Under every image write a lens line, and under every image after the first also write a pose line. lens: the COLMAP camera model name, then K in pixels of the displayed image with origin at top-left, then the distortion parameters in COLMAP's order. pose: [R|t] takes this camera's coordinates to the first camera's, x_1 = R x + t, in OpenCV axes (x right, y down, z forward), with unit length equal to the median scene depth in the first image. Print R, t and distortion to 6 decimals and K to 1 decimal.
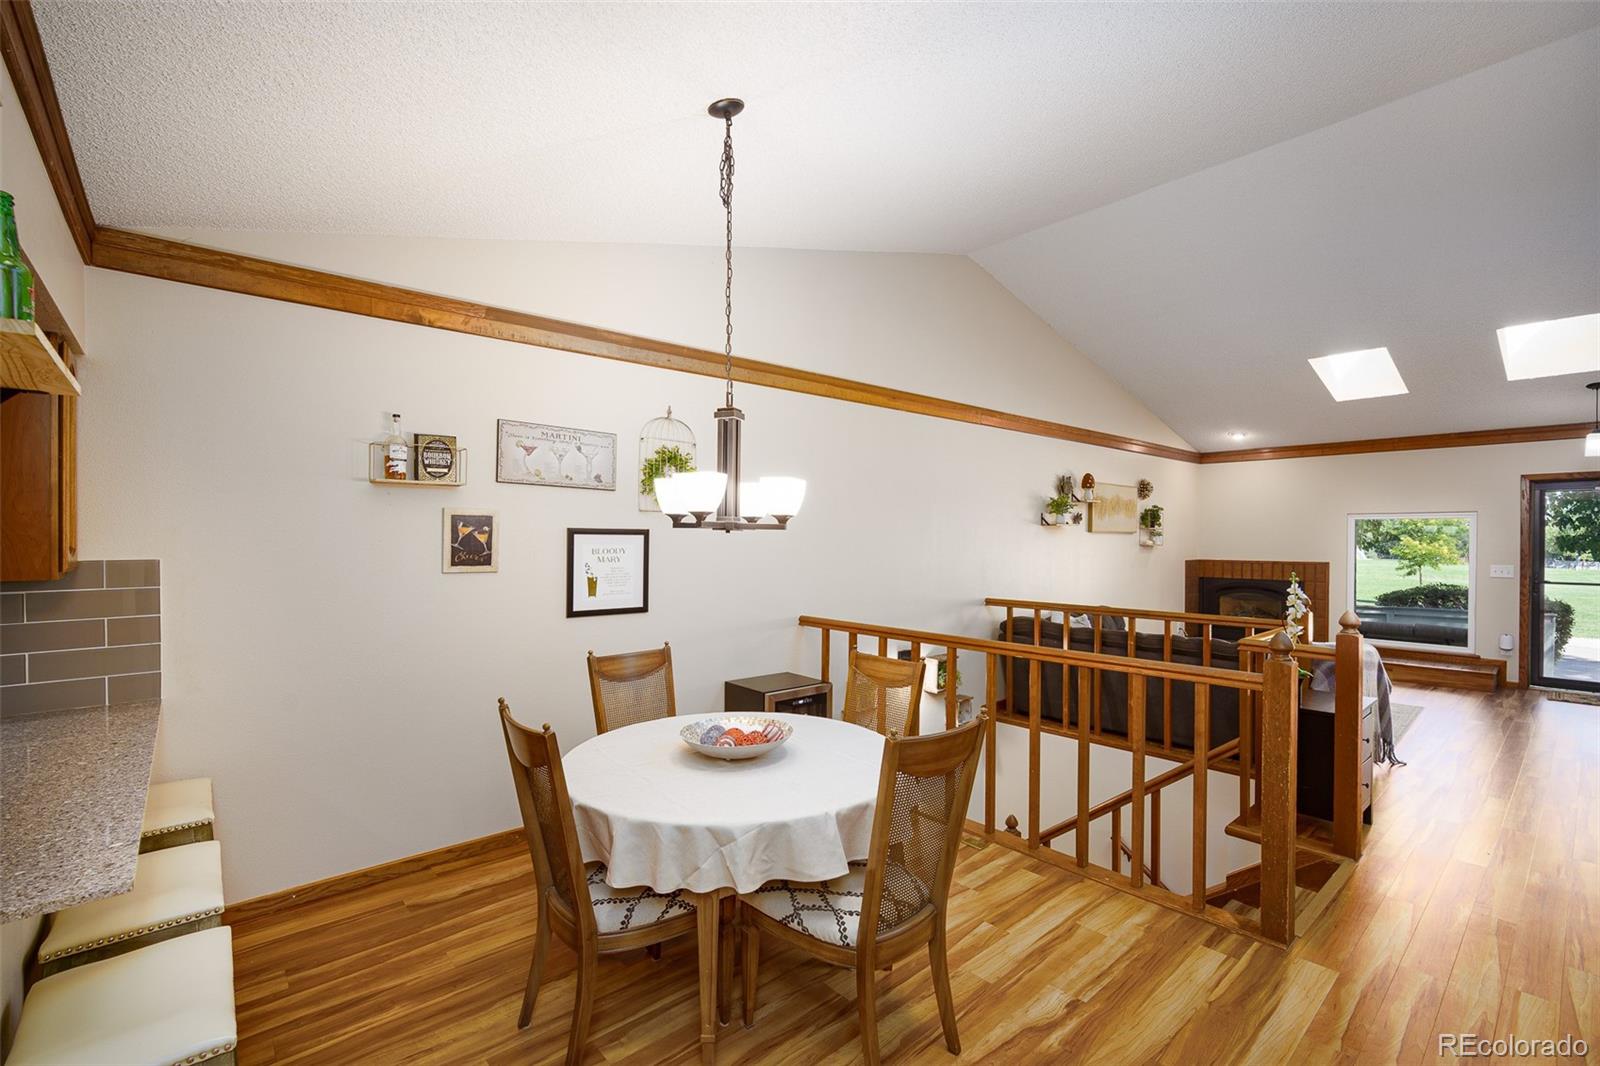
lens RADIAL K [[703.5, 0, 793.4], [0, 703.5, 537.9], [0, 0, 1]] dist [-0.011148, 0.002404]
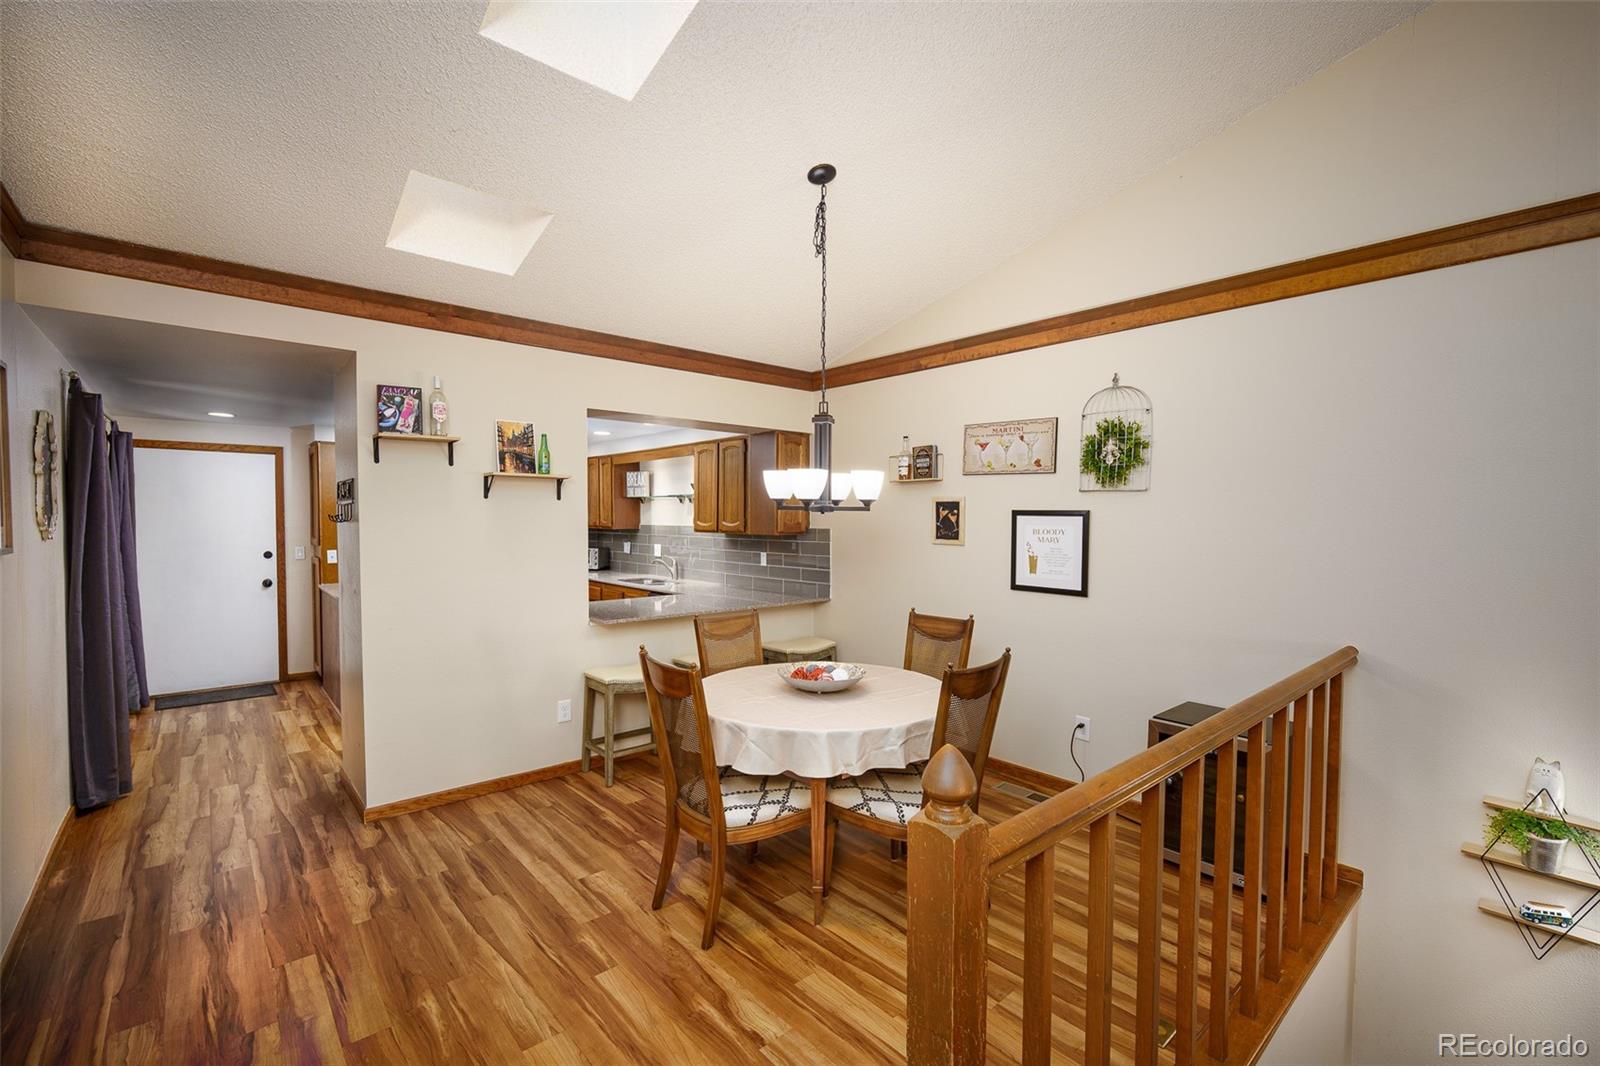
lens RADIAL K [[703.5, 0, 804.9], [0, 703.5, 530.3], [0, 0, 1]] dist [-0.011148, 0.002404]
pose [[0.004381, 0.019035, -0.999809, 0.715099], [-0.003973, 0.999811, 0.019017, -0.001426], [0.999983, 0.003889, 0.004456, 0.586161]]
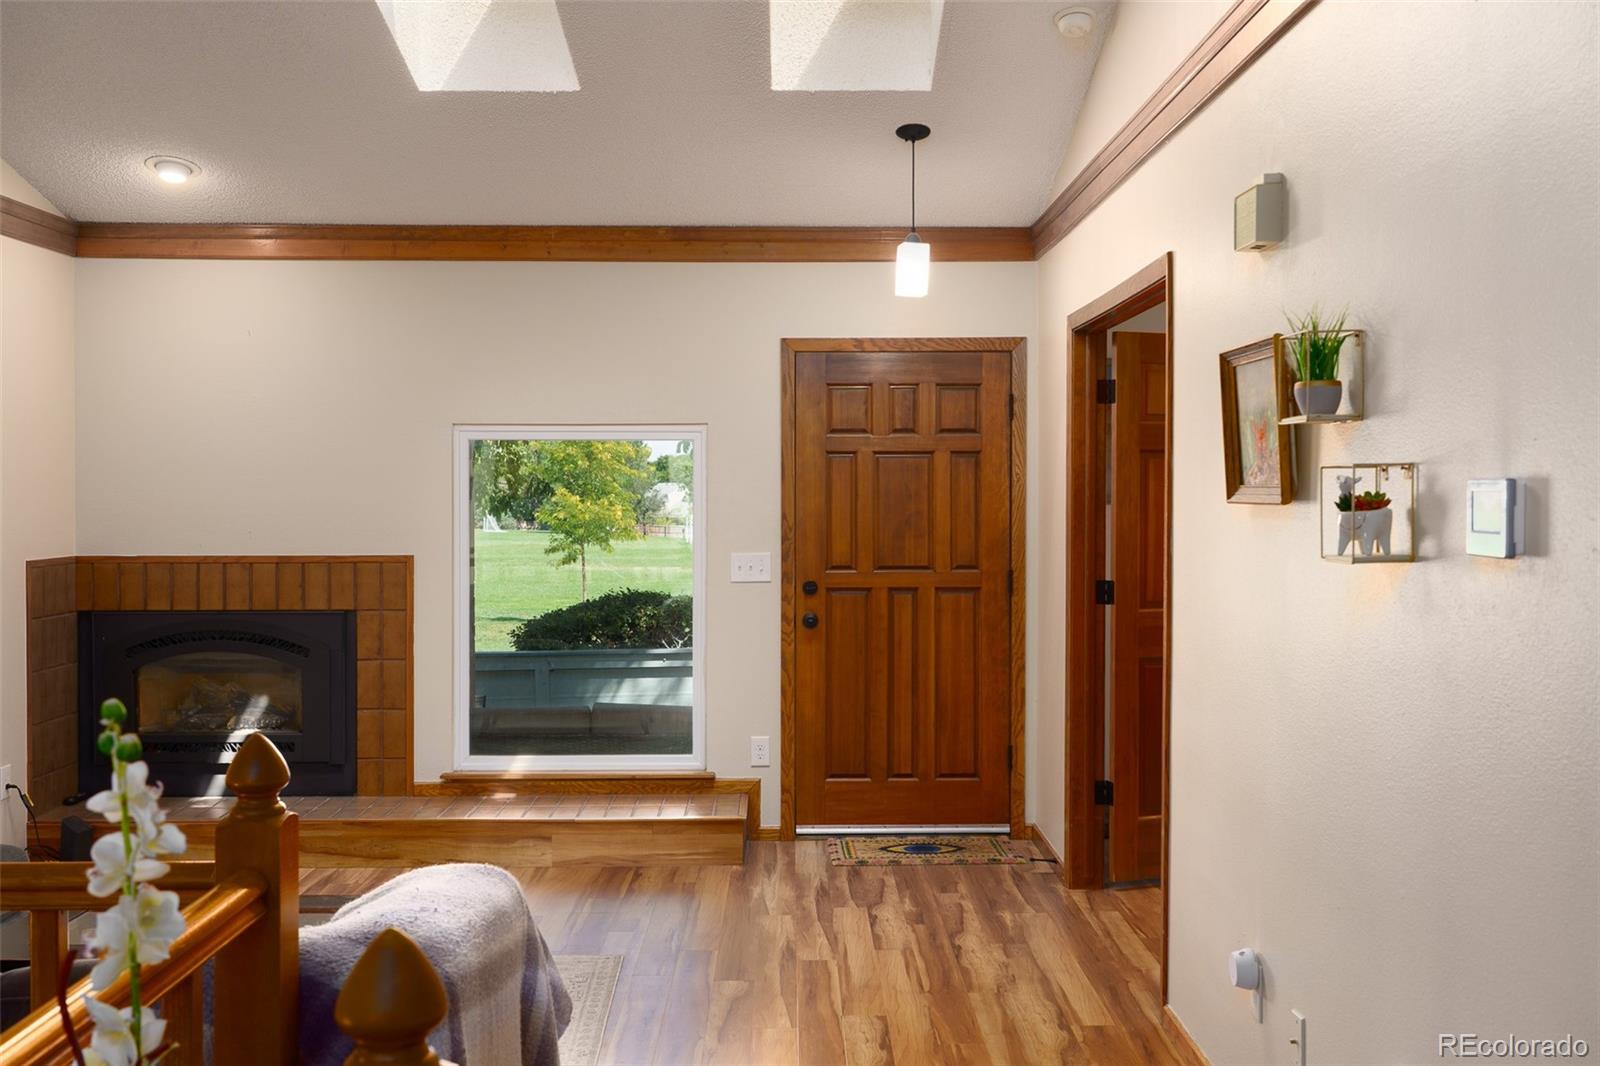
lens RADIAL K [[1683.1, 0, 806.5], [0, 1683.1, 506.3], [0, 0, 1]] dist [0.021063, 0.000000]
pose [[0.646910, -0.010973, 0.762488, 0.452865], [0.004136, 0.999932, 0.010881, 0.001183], [-0.762556, -0.003885, 0.646911, 0.544166]]
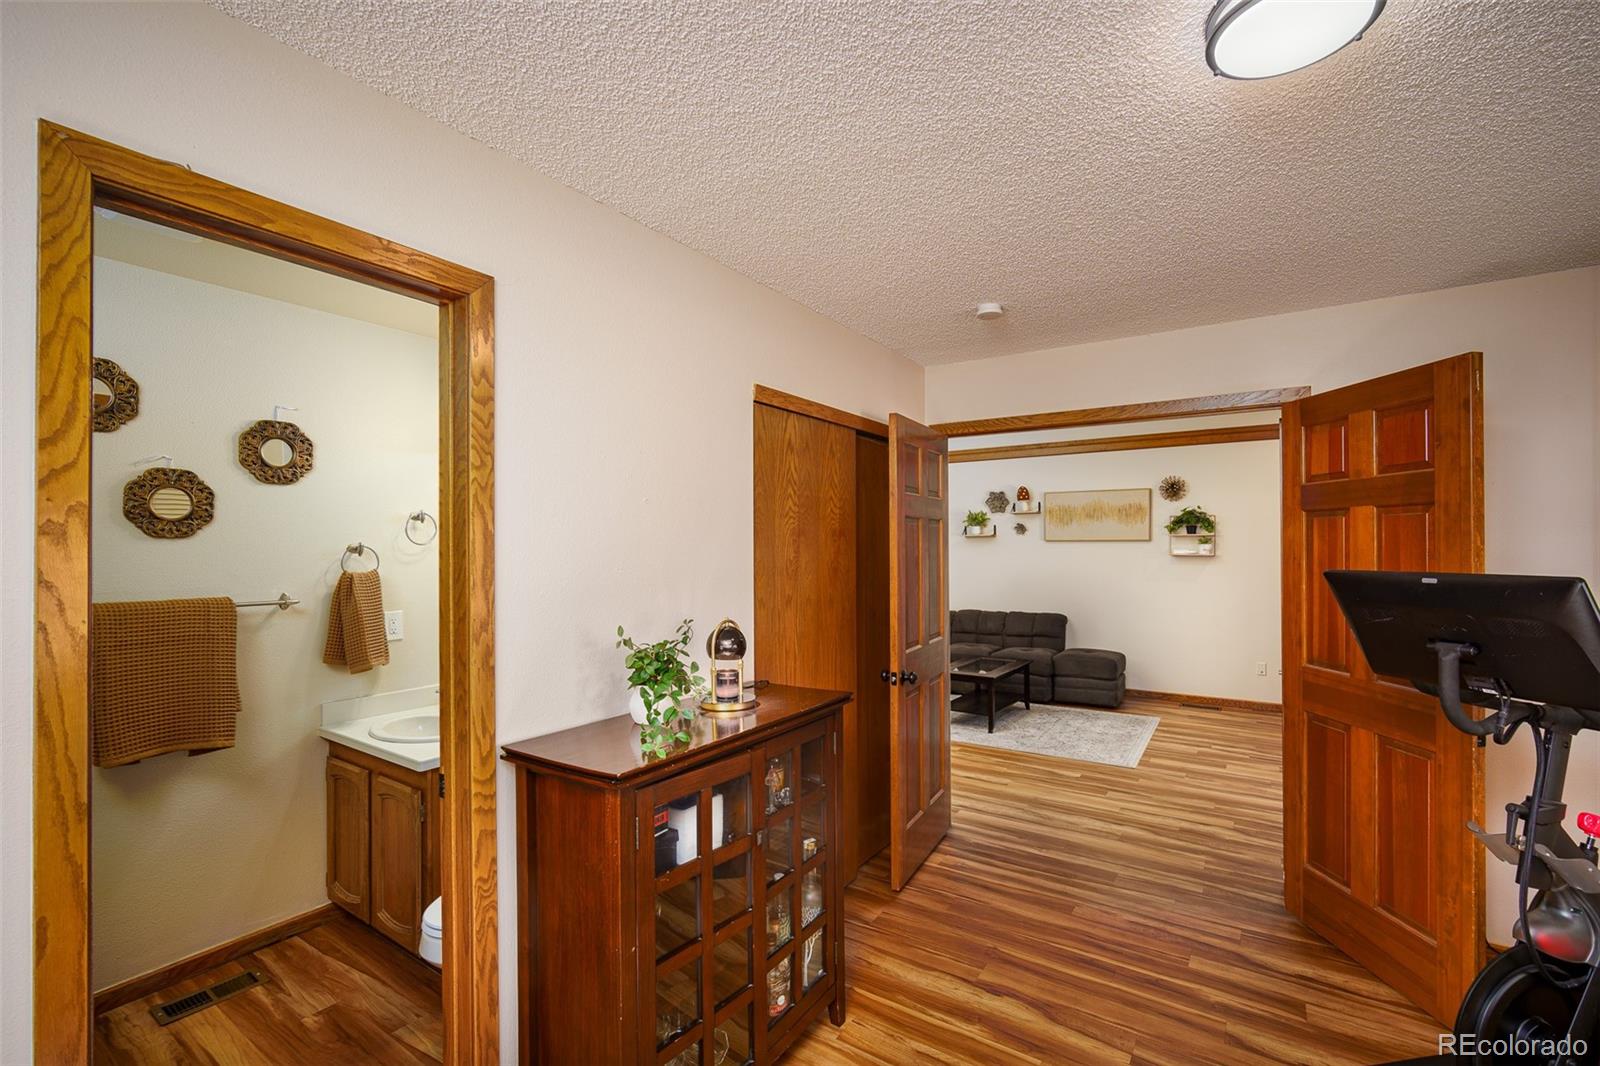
lens RADIAL K [[703.5, 0, 801.7], [0, 703.5, 537.8], [0, 0, 1]] dist [-0.011148, 0.002404]
pose [[0.259207, -0.015200, -0.965702, 2.330114], [0.003158, 0.999884, -0.014891, 0.001465], [0.965817, 0.000810, 0.259225, 0.673126]]
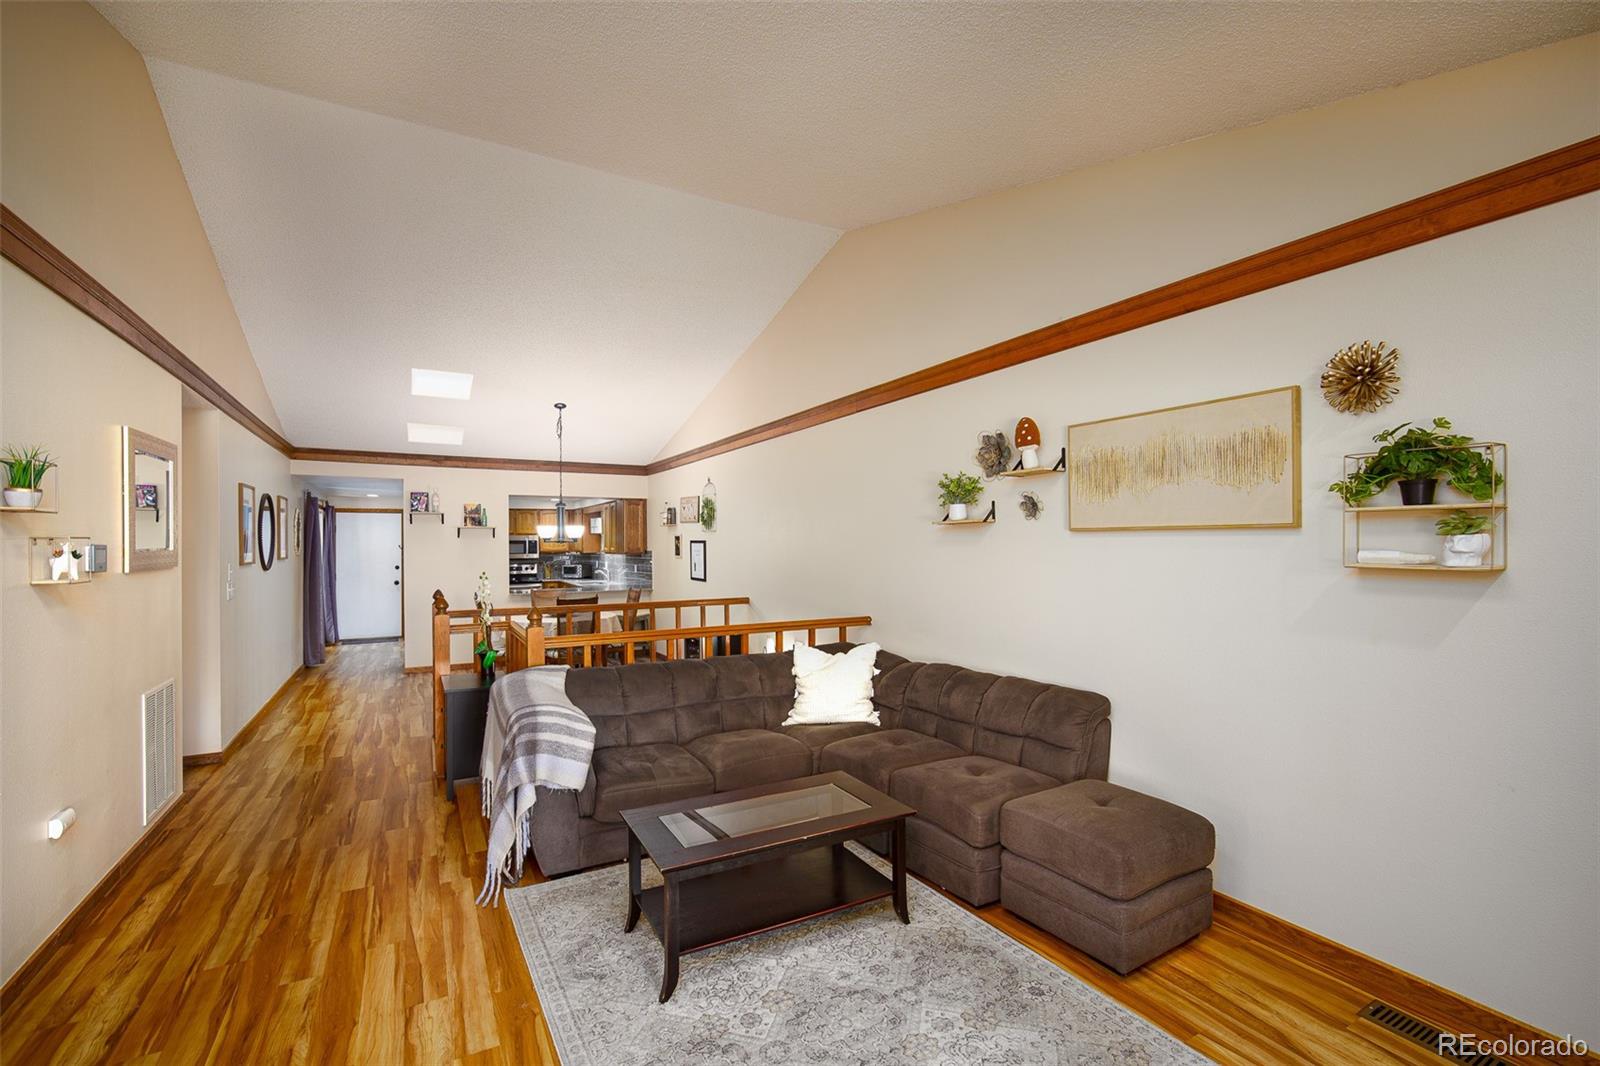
lens RADIAL K [[703.5, 0, 792.6], [0, 703.5, 526.3], [0, 0, 1]] dist [-0.011148, 0.002404]
pose [[-0.213101, -0.022593, -0.976769, 1.633716], [0.006266, 0.999680, -0.024490, -0.001804], [0.977010, -0.011339, -0.212891, 1.604631]]
